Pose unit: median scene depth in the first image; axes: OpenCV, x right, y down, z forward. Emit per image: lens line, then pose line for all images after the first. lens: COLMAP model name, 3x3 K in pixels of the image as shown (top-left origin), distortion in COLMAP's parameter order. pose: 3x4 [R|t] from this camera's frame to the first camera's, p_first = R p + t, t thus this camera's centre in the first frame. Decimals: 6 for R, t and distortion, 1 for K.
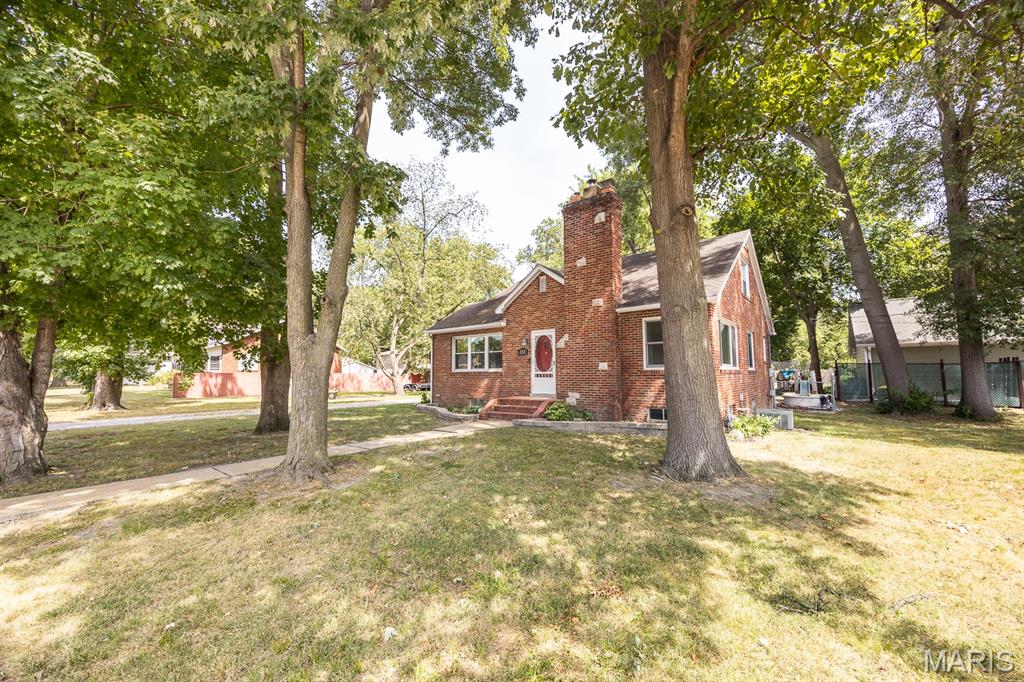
lens RADIAL K [[393.7, 0, 512.0], [0, 393.7, 341.0], [0, 0, 1]] dist [-0.000212, -0.000049]
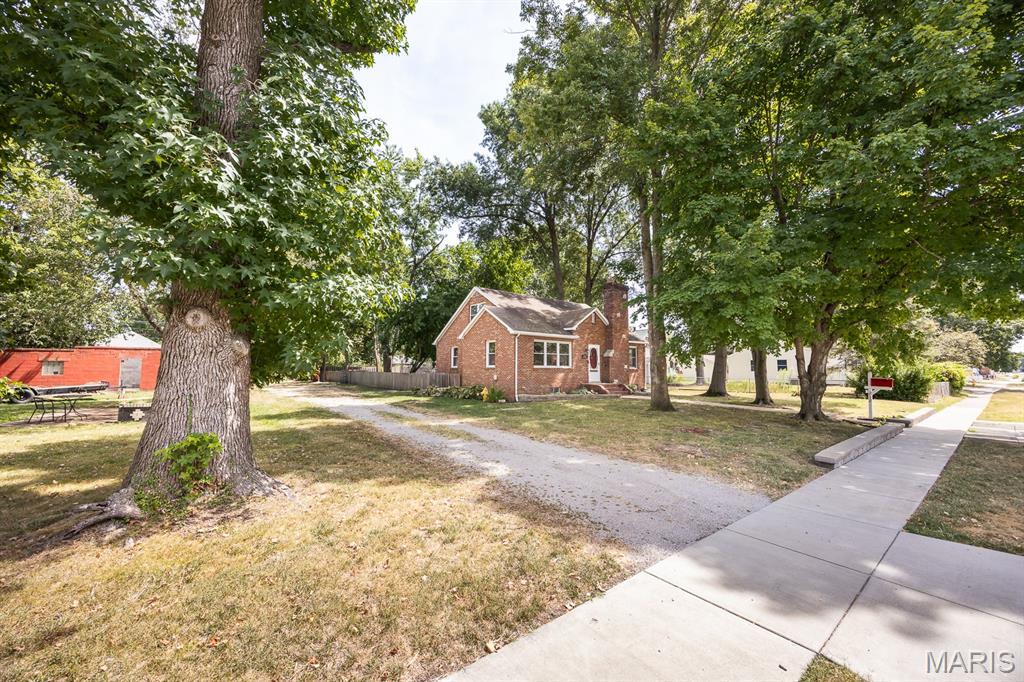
lens RADIAL K [[393.7, 0, 512.0], [0, 393.7, 341.0], [0, 0, 1]] dist [-0.000212, -0.000049]
pose [[0.208230, 0.077658, 0.974992, -1.719309], [-0.091536, 0.994015, -0.059624, 0.093579], [-0.973787, -0.076831, 0.214092, 0.992995]]
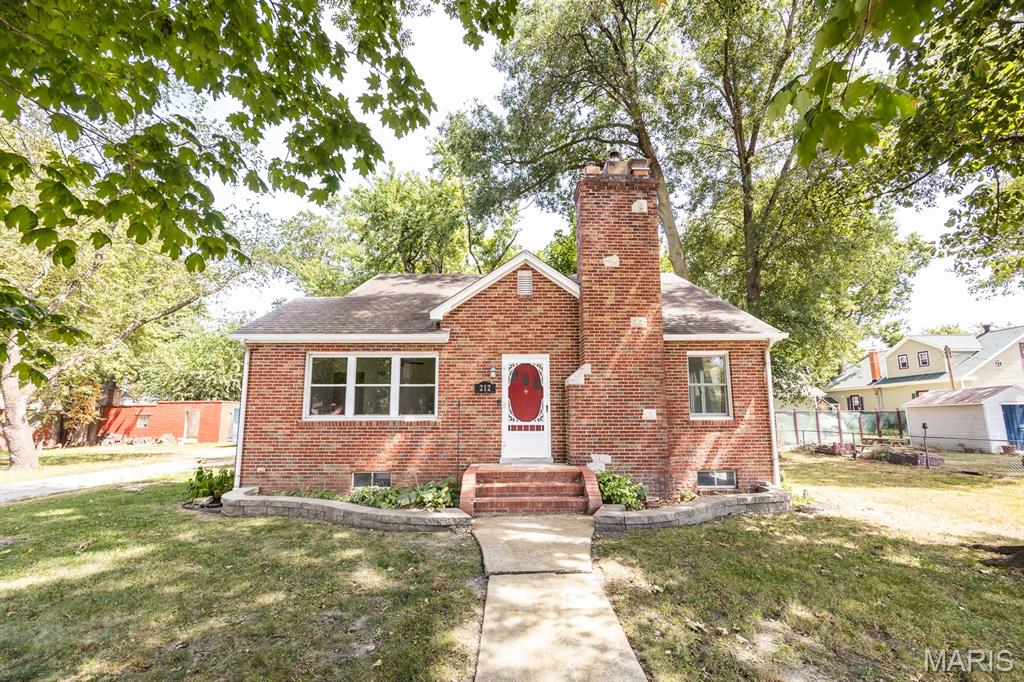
lens RADIAL K [[419.2, 0, 511.9], [0, 419.2, 359.4], [0, 0, 1]] dist [-0.001333, -0.000172]
pose [[0.757484, 0.090308, 0.646578, -0.375021], [-0.055997, 0.995724, -0.073471, 0.030303], [-0.650448, 0.019447, 0.759302, 0.512357]]
